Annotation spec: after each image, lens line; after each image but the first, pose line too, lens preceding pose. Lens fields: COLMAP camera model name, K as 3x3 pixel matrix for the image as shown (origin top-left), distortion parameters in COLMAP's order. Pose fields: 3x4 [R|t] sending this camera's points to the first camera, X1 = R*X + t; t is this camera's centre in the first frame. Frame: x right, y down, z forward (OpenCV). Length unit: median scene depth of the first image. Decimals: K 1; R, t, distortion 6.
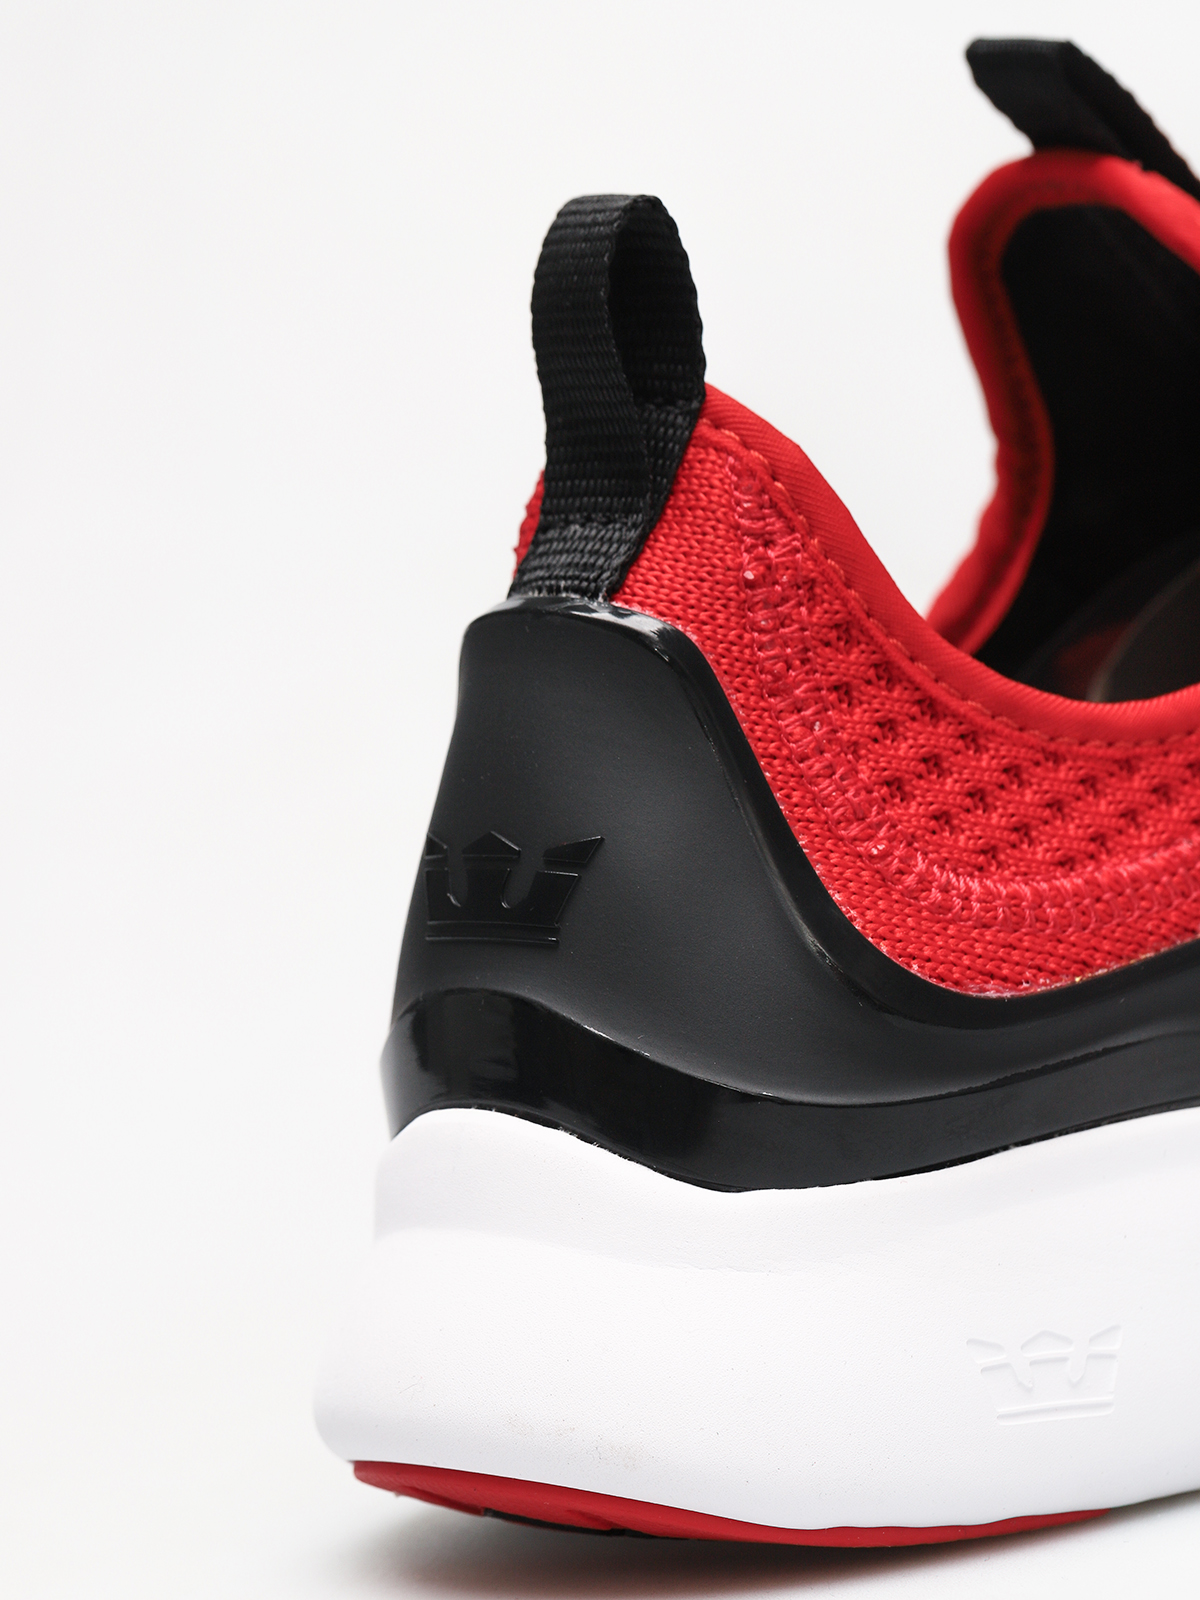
lens RADIAL K [[5104.2, 0, 600.0], [0, 5104.2, 800.0], [0, 0, 1]] dist [0.128647, 0.402959]
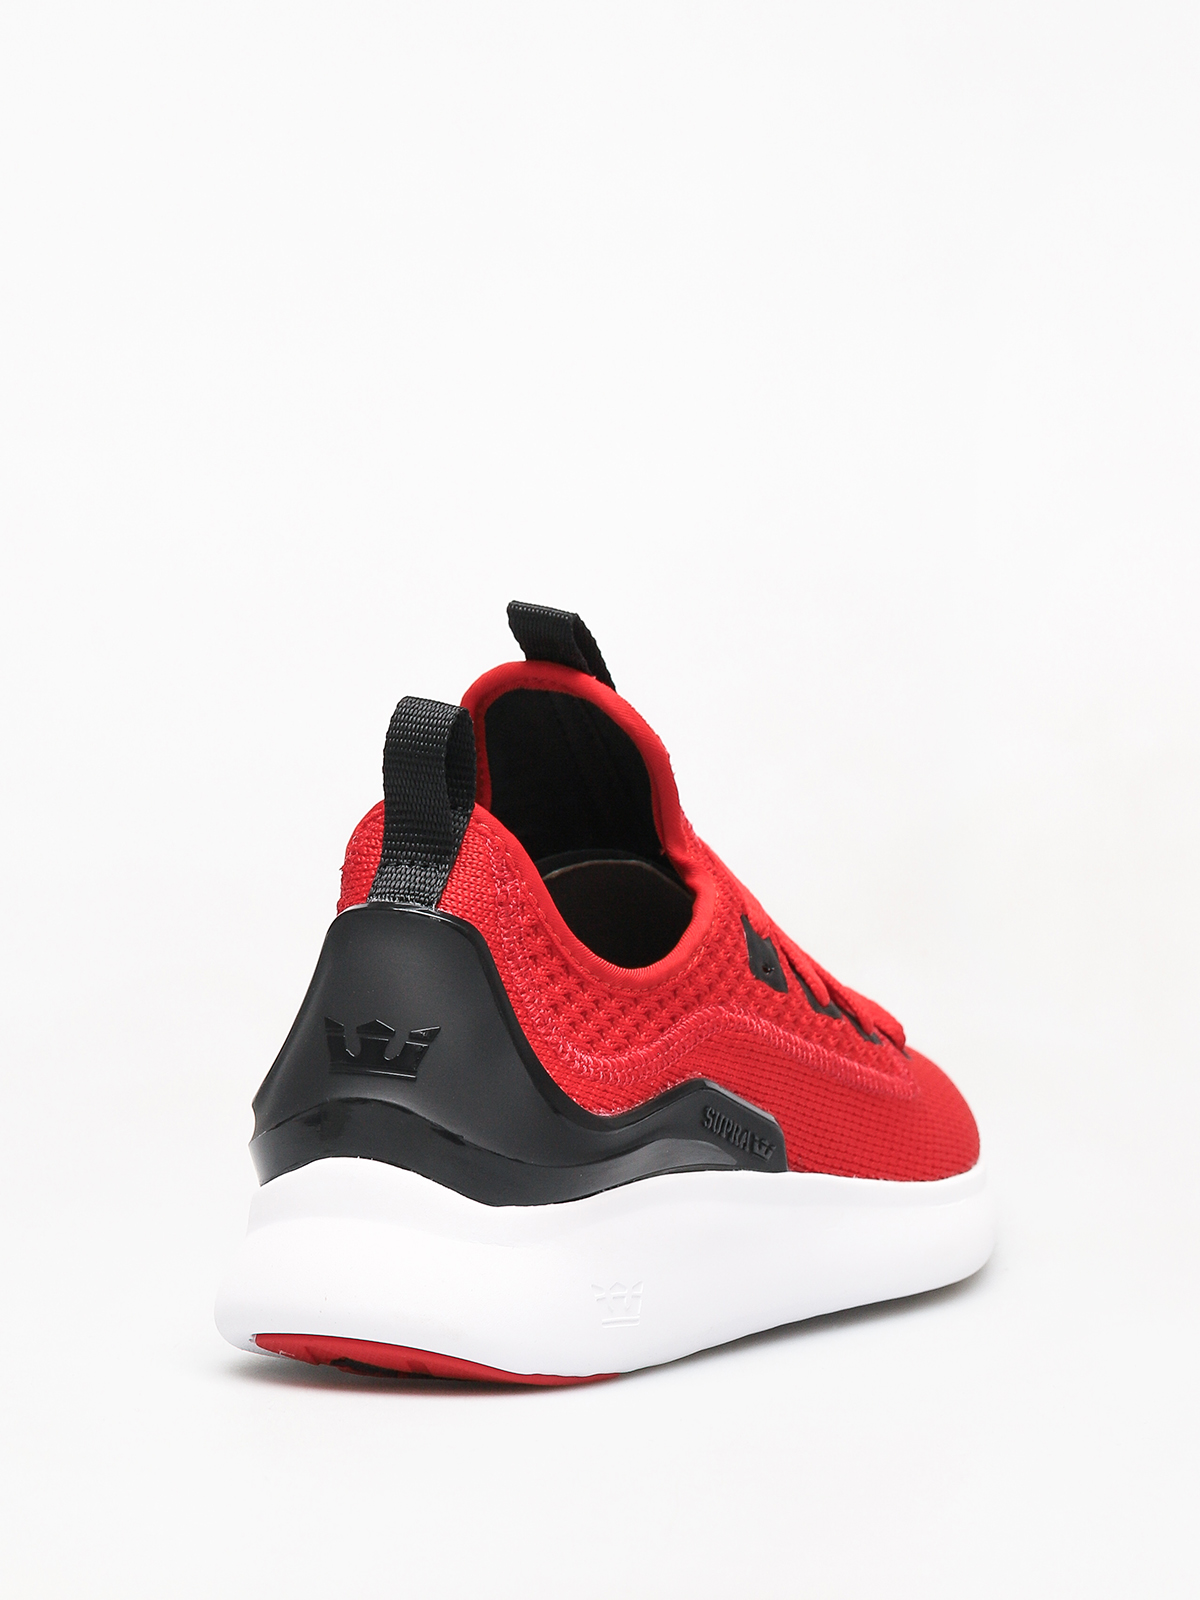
lens RADIAL K [[4509.5, 0, 600.0], [0, 4509.5, 800.0], [0, 0, 1]] dist [0.721095, -0.104411]
pose [[0.938875, 0.080686, 0.334670, -0.530283], [-0.075332, 0.996738, -0.028971, -0.034226], [-0.335916, 0.001989, 0.941890, -0.691420]]
